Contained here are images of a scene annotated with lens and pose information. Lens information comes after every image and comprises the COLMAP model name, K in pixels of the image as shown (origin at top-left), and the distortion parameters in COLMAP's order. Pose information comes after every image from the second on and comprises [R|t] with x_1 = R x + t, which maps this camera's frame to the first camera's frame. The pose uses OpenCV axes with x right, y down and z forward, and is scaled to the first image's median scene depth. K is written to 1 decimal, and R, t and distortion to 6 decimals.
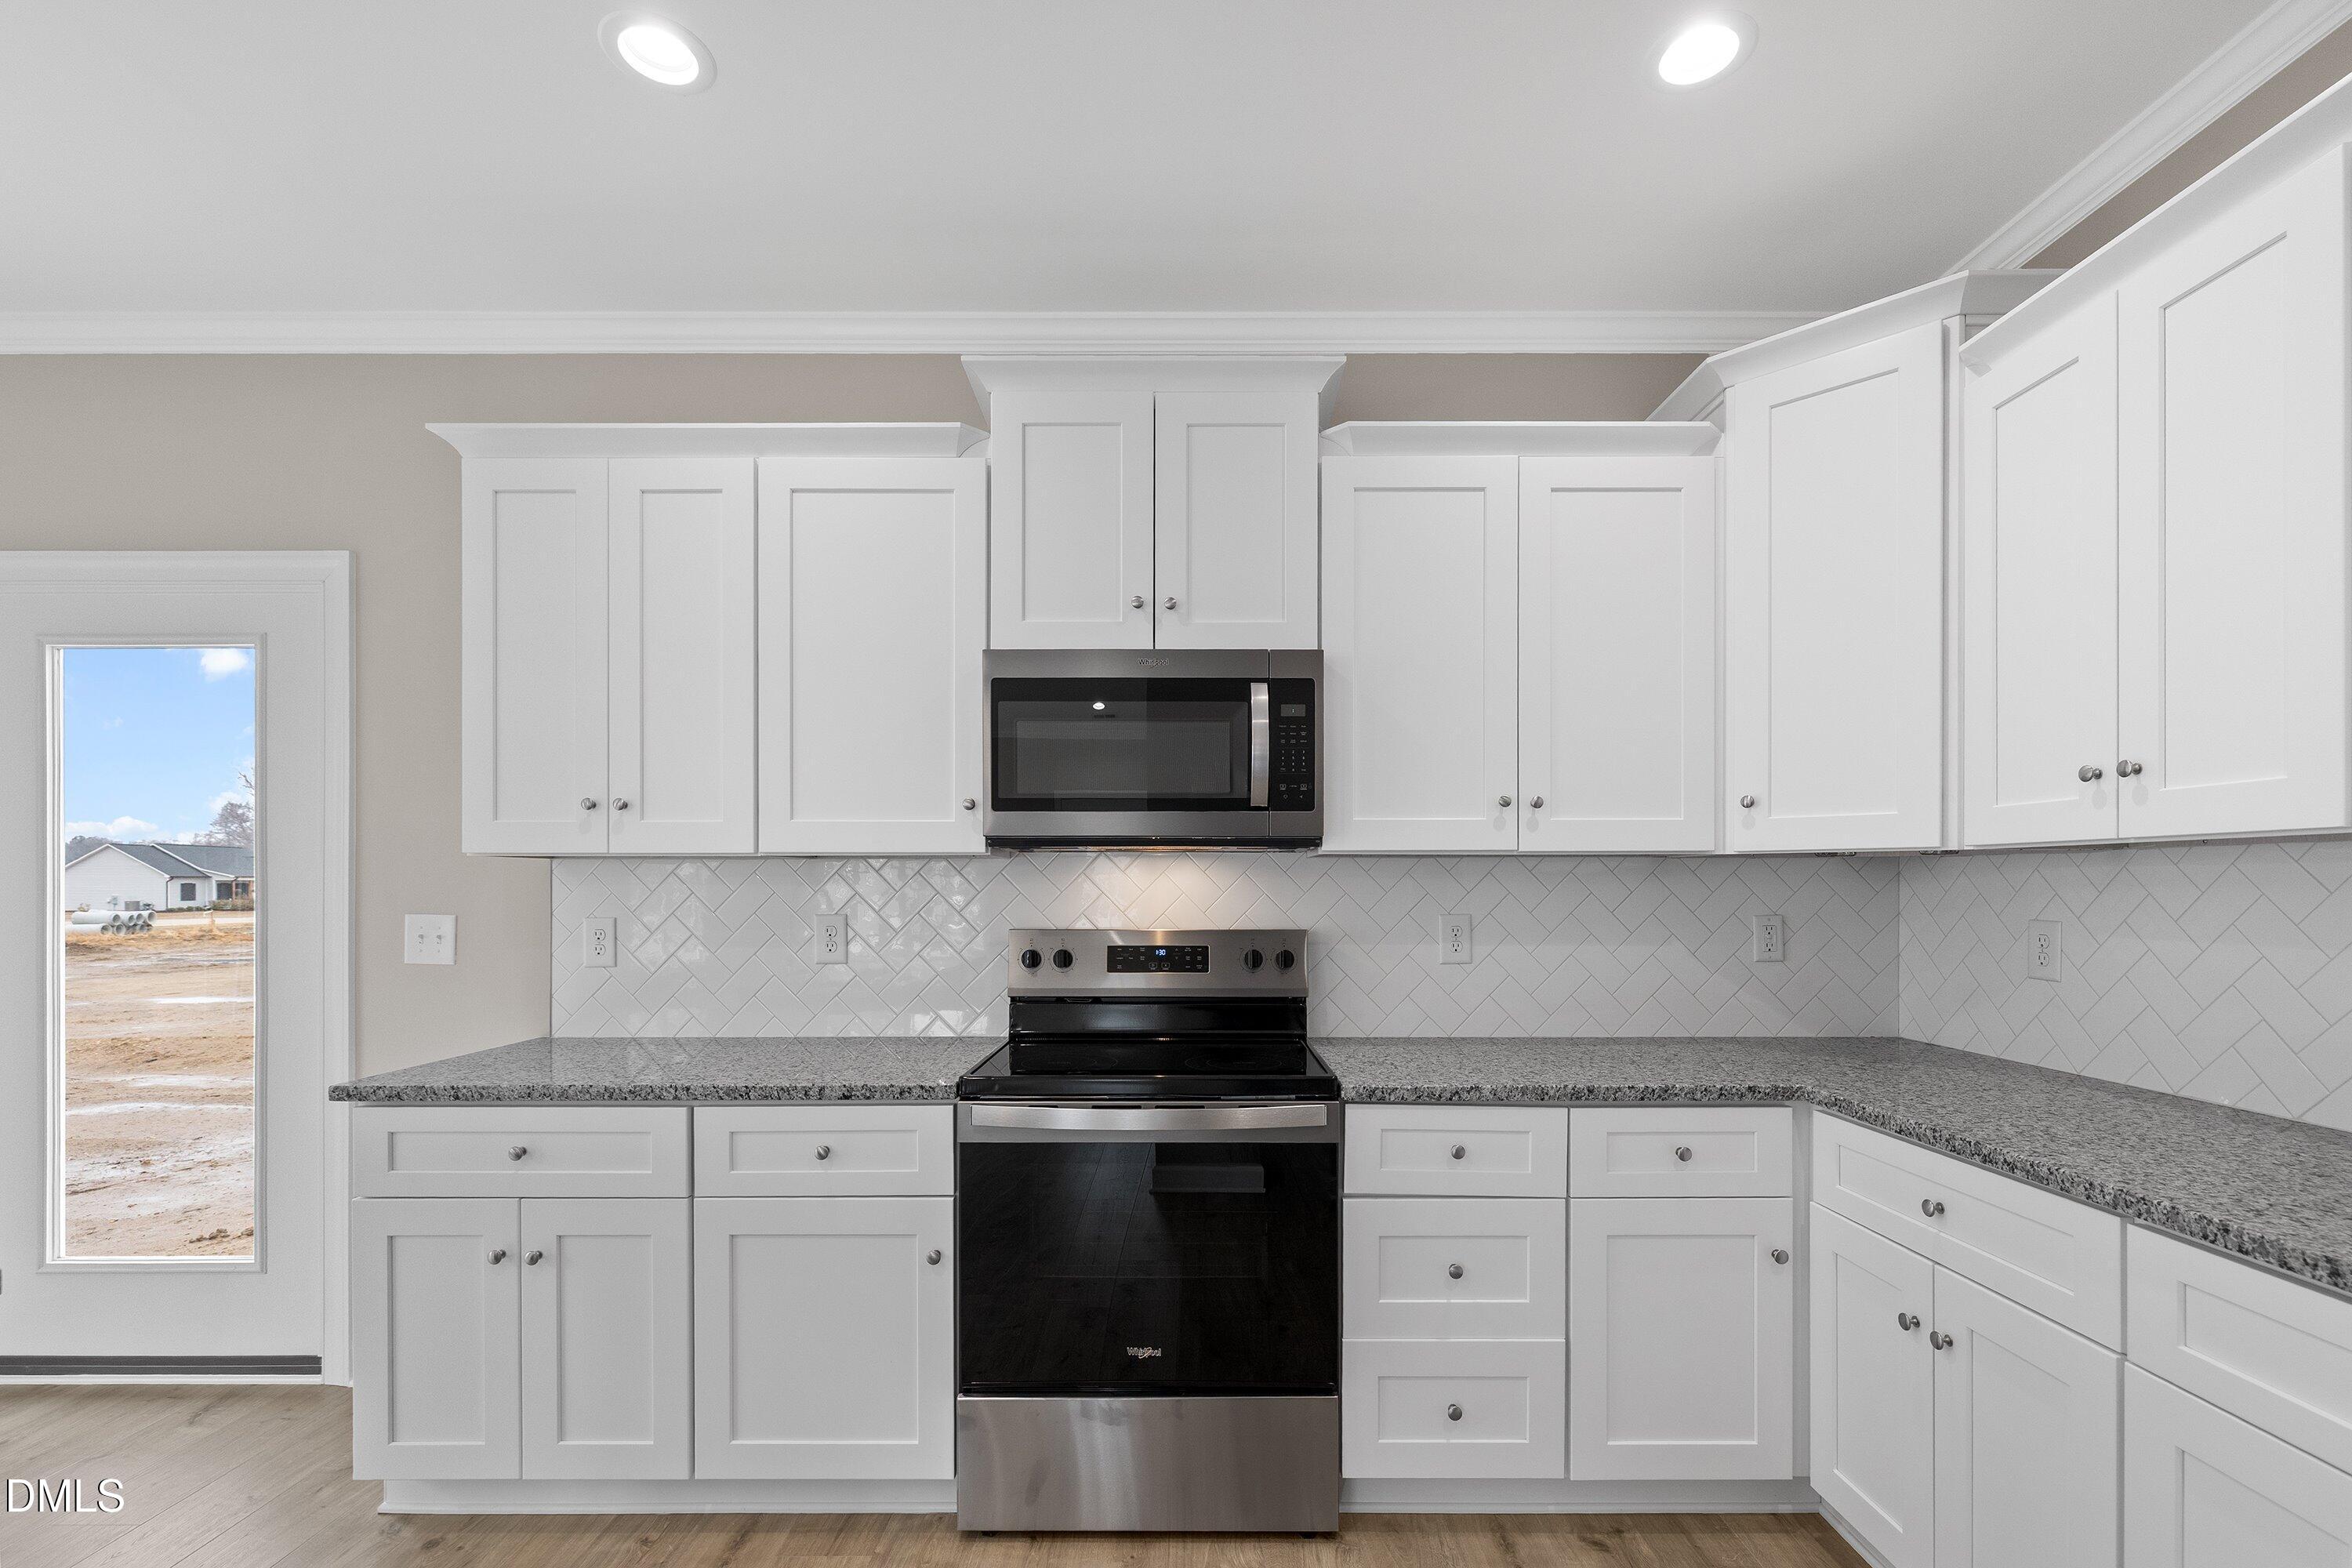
lens RADIAL K [[1039.1, 0, 1201.2], [0, 1039.1, 888.5], [0, 0, 1]] dist [-0.000066, 0.000235]
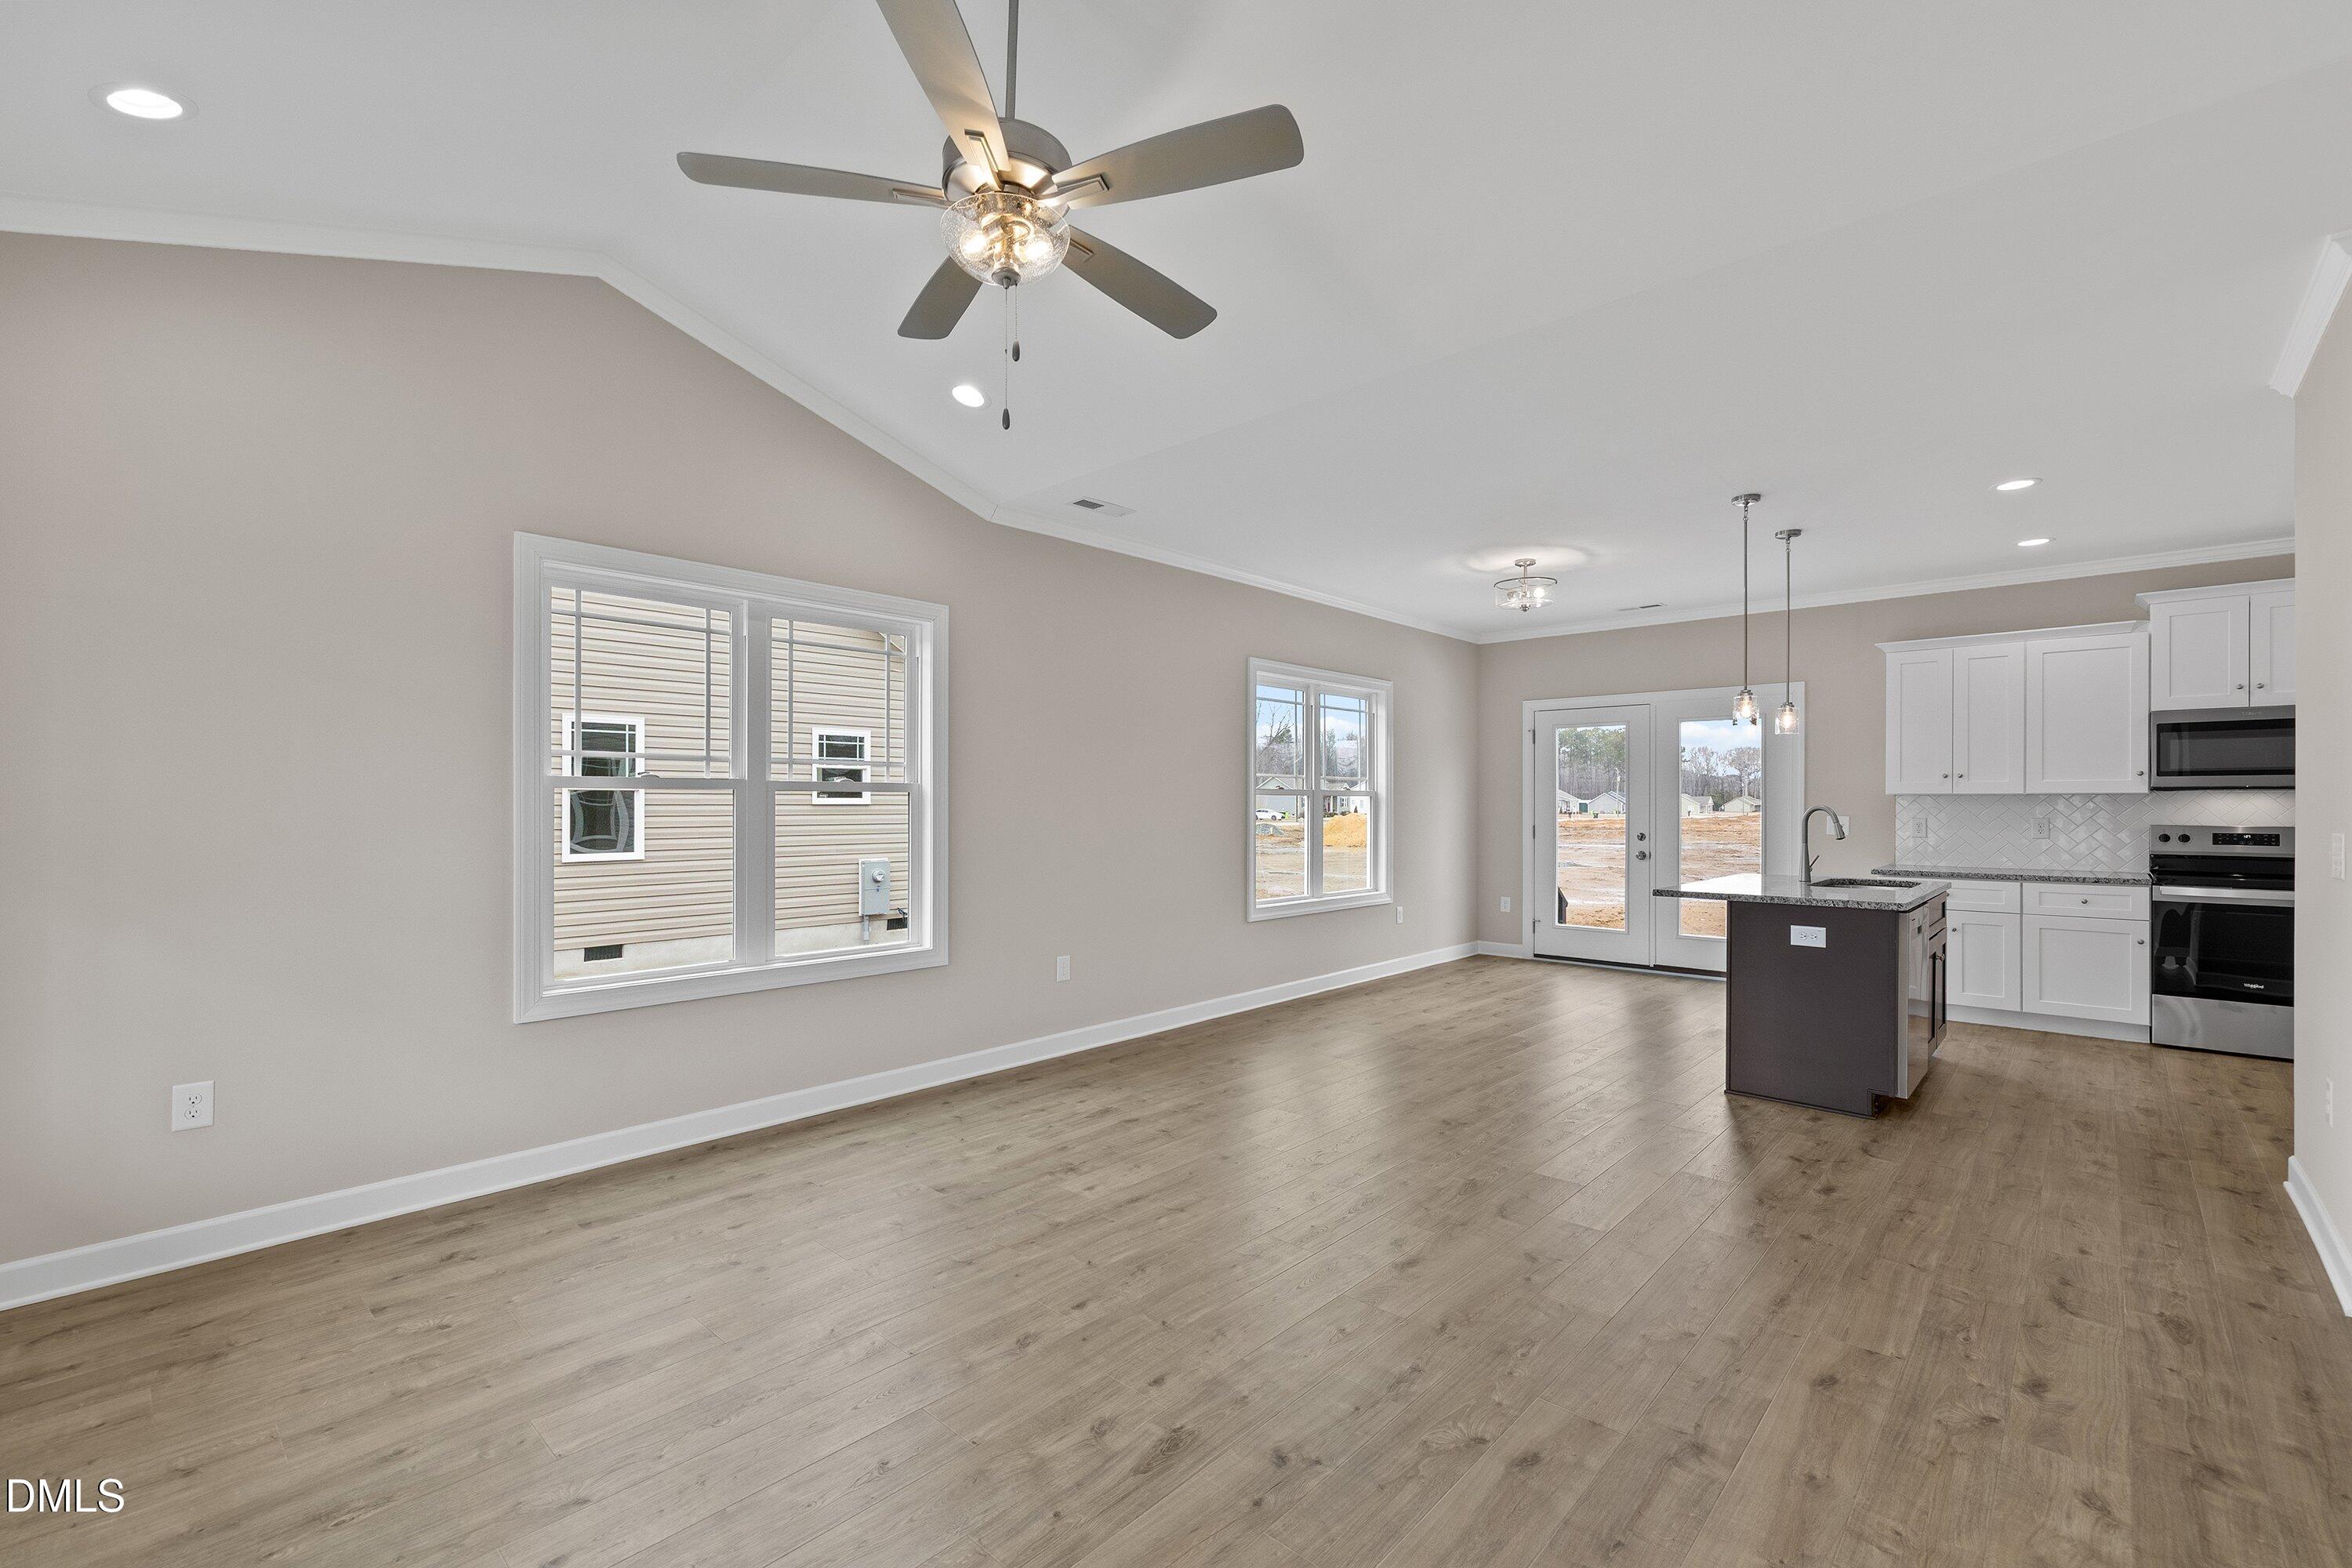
lens RADIAL K [[1005.4, 0, 1170.1], [0, 1005.4, 803.0], [0, 0, 1]] dist [0.001610, 0.000041]
pose [[0.731127, 0.002250, -0.682238, -0.285700], [-0.004198, 0.999990, -0.001201, 0.002088], [0.682229, 0.003742, 0.731129, -2.413147]]
